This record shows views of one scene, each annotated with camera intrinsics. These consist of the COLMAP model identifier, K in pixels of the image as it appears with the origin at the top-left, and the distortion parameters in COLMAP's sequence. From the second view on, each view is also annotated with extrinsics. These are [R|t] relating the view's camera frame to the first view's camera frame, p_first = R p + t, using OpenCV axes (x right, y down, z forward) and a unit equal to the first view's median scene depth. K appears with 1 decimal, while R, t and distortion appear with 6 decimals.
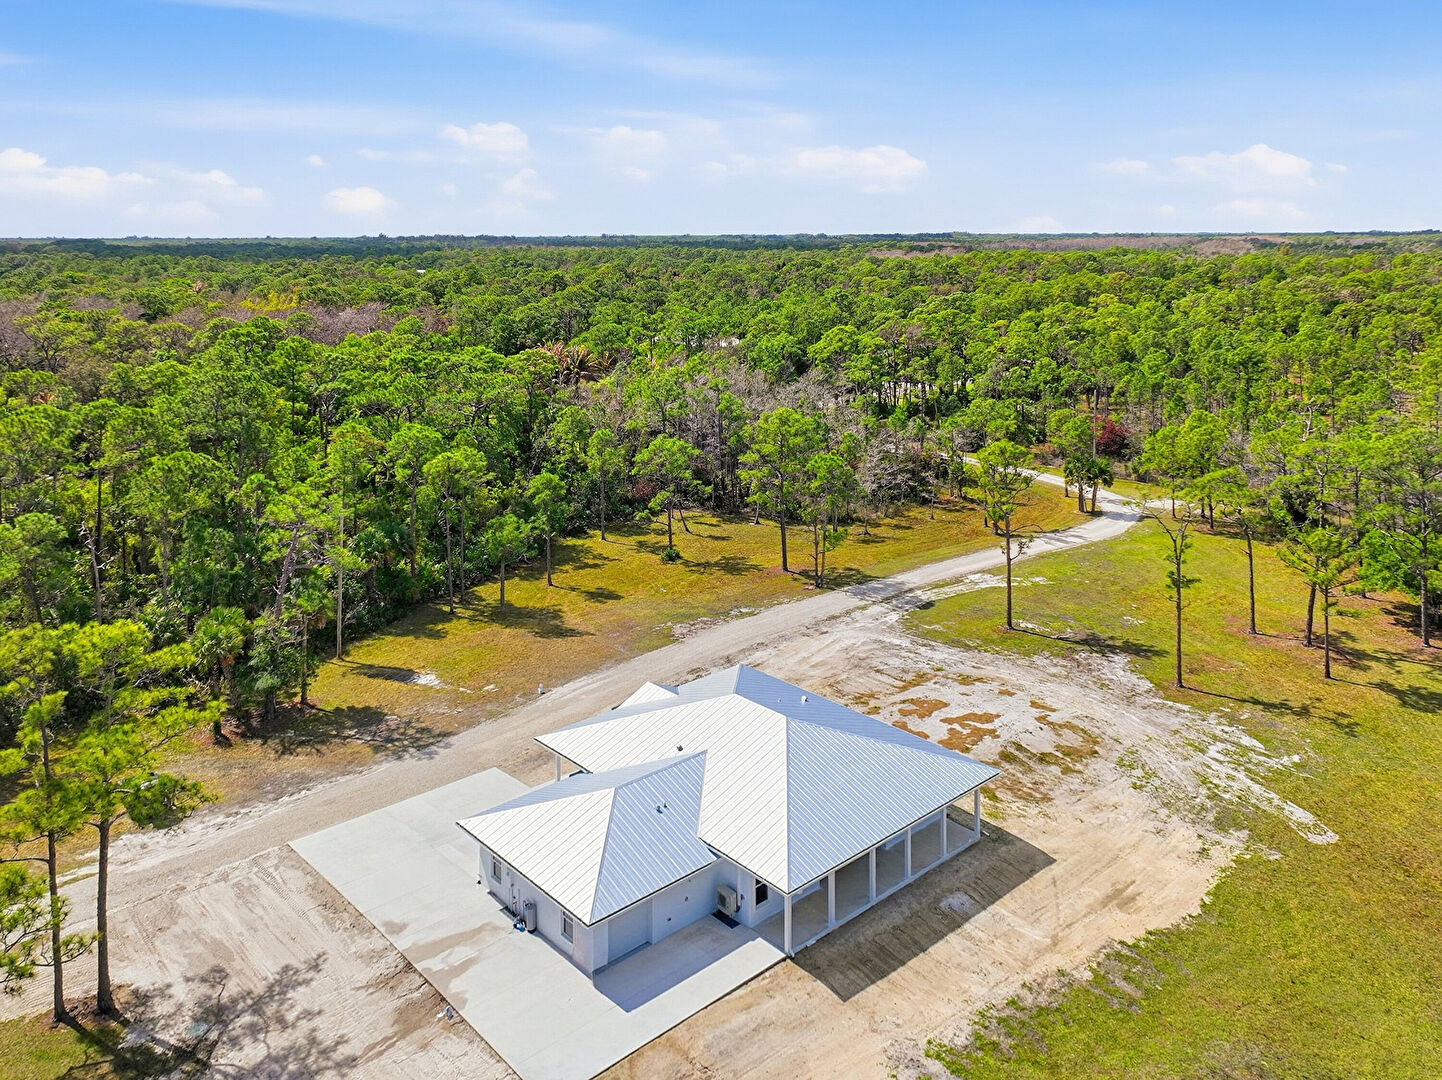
lens RADIAL K [[1110.5, 0, 720.5], [0, 1110.5, 279.4], [0, 0, 1]] dist [0.003477, -0.001304]
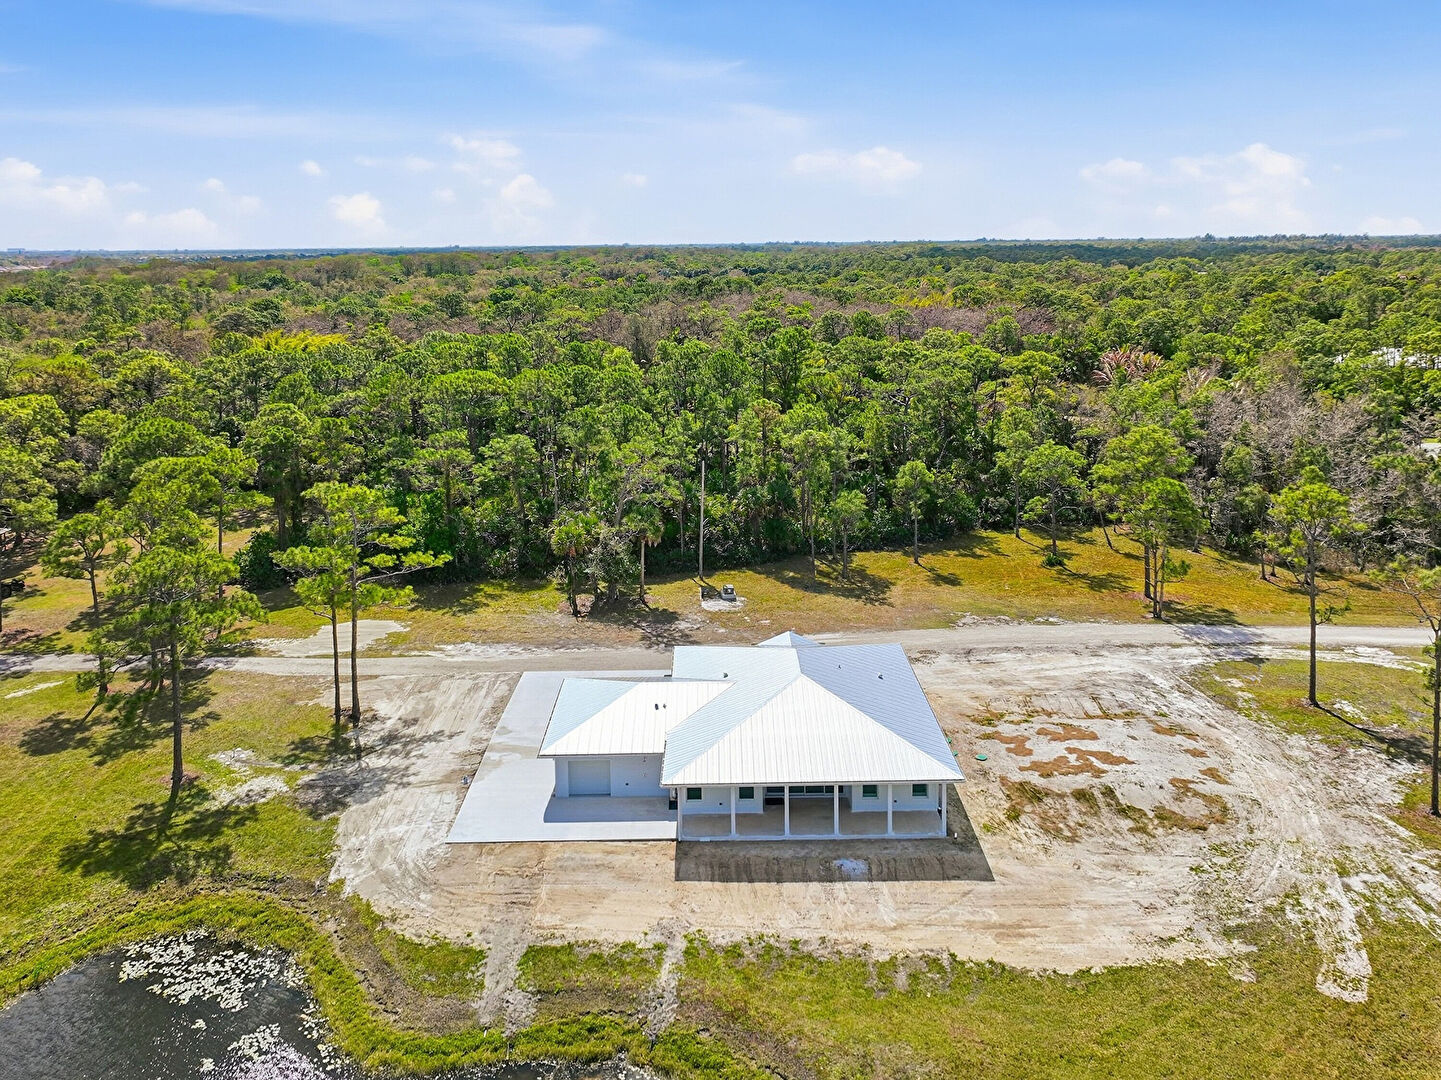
lens RADIAL K [[1109.7, 0, 720.0], [0, 1109.7, 279.6], [0, 0, 1]] dist [0.003477, -0.001304]
pose [[0.747968, 0.018416, -0.663479, 0.848970], [-0.018780, 0.999802, 0.006580, -0.013437], [0.663469, 0.007539, 0.748166, 0.108519]]
